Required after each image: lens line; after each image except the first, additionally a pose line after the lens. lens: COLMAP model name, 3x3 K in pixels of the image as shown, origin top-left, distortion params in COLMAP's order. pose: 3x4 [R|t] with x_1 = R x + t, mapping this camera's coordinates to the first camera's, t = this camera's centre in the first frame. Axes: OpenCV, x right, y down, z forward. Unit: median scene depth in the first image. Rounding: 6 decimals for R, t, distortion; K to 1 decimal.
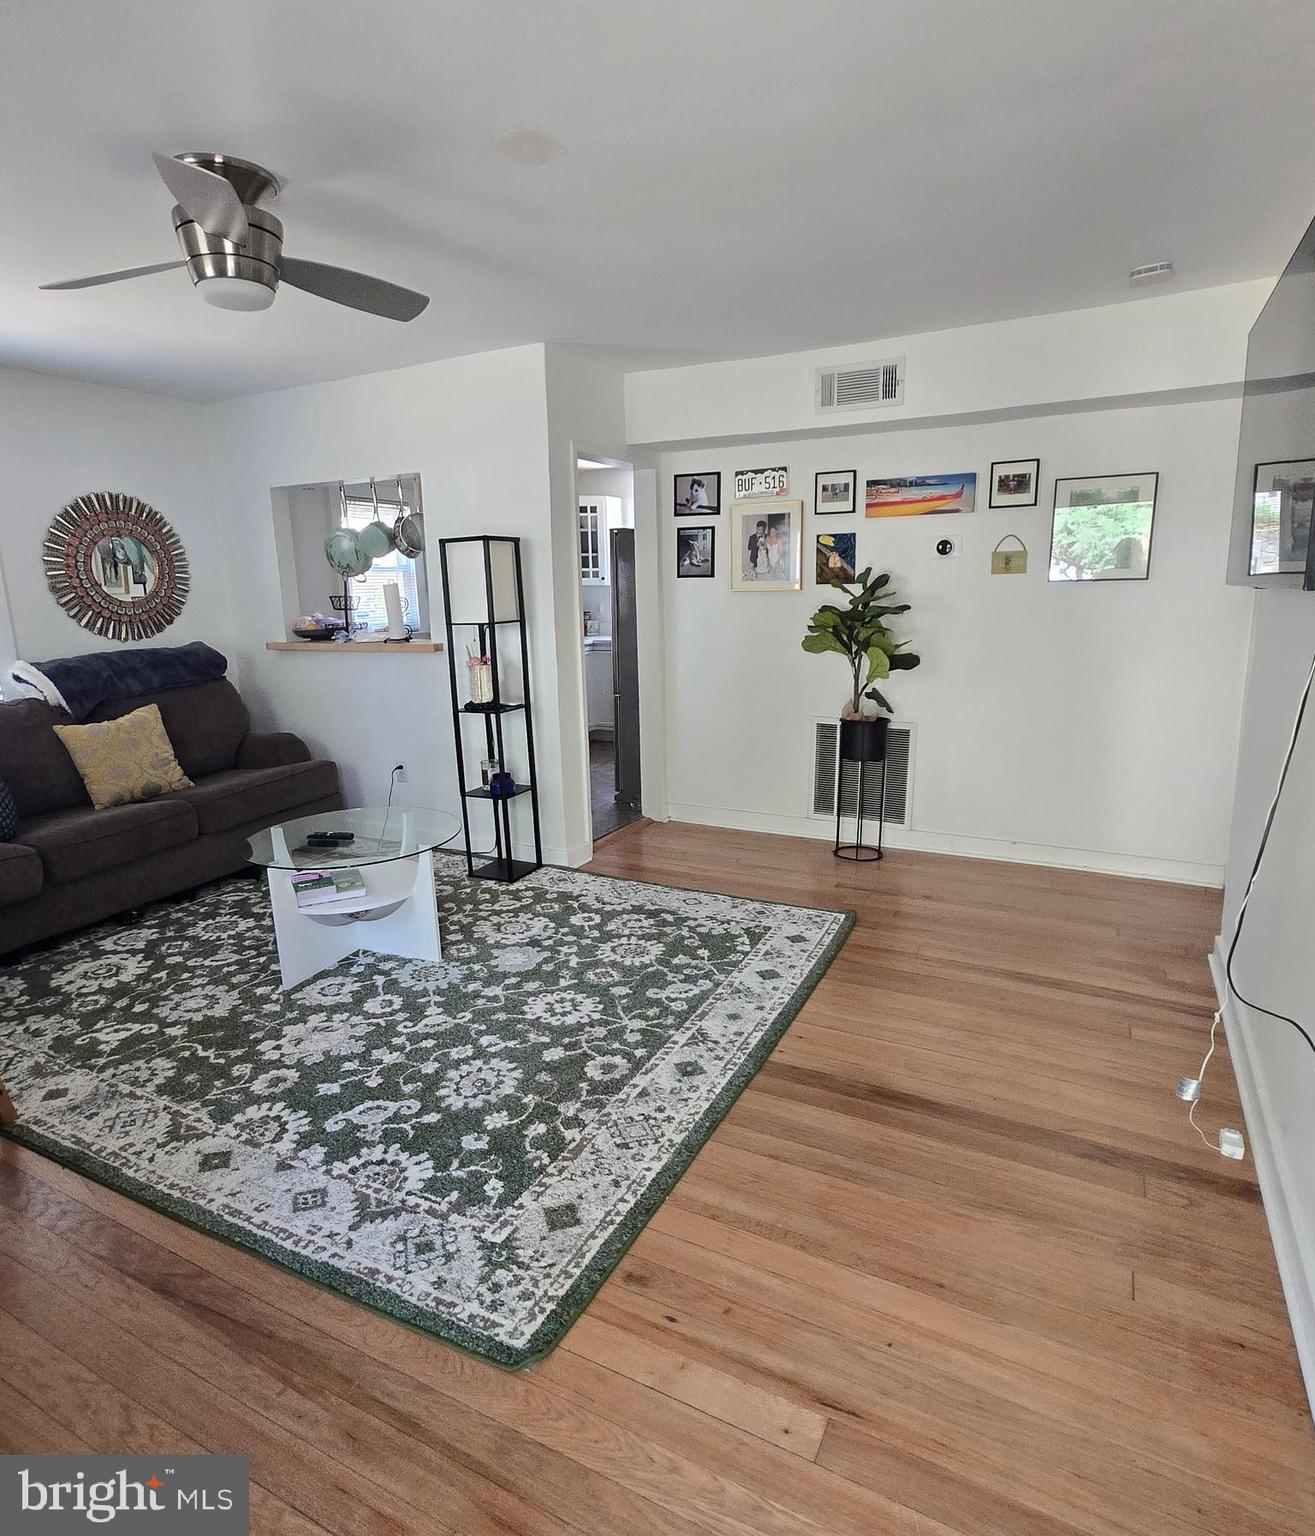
lens RADIAL K [[854.7, 0, 649.3], [0, 854.7, 772.6], [0, 0, 1]] dist [0.002143, -0.001533]
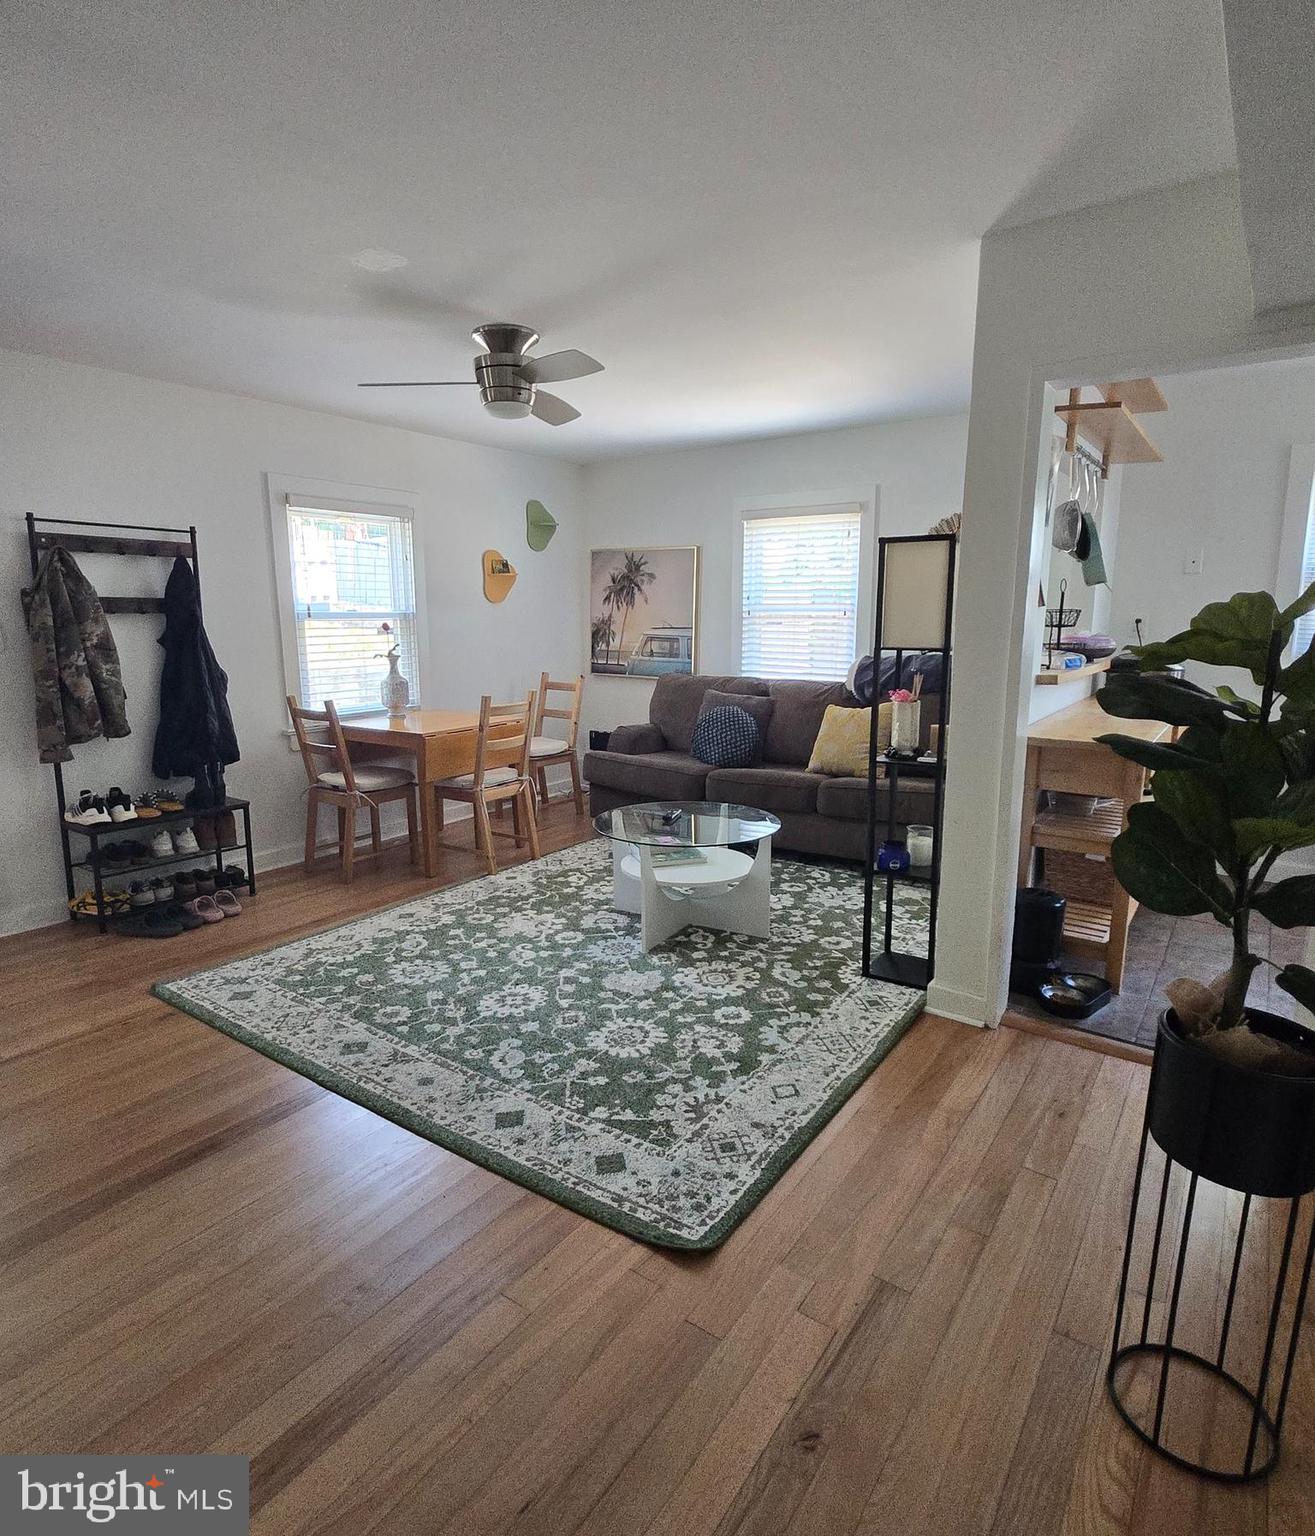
lens RADIAL K [[854.7, 0, 649.3], [0, 854.7, 772.6], [0, 0, 1]] dist [0.002143, -0.001533]
pose [[-0.134173, 0.204515, -0.969624, 0.784696], [-0.204724, 0.951642, 0.229051, -0.251395], [0.969580, 0.229238, -0.085815, 1.101389]]
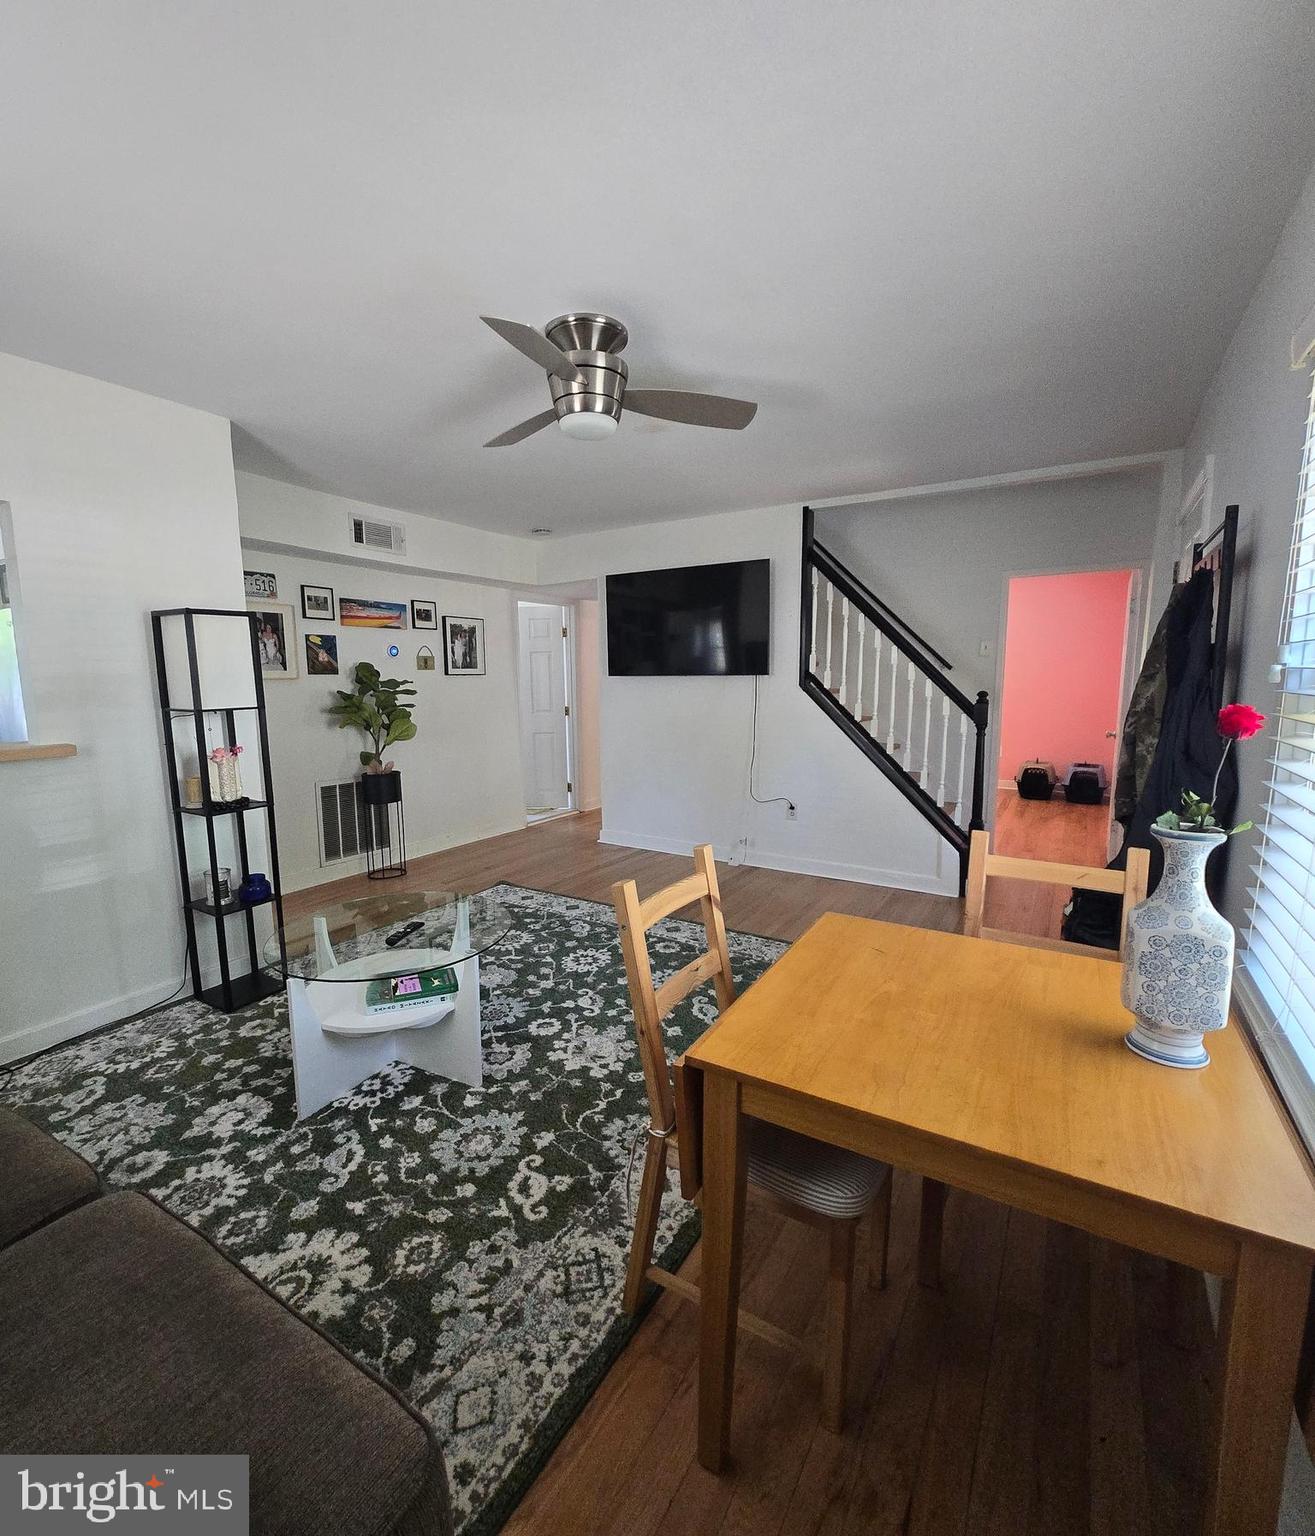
lens RADIAL K [[683.3, 0, 651.3], [0, 683.3, 769.4], [0, 0, 1]] dist [-0.000119, -0.001907]
pose [[0.072750, -0.116762, 0.990492, -1.097323], [0.216808, 0.971226, 0.098567, -0.113878], [-0.973500, 0.207575, 0.095971, 0.665940]]
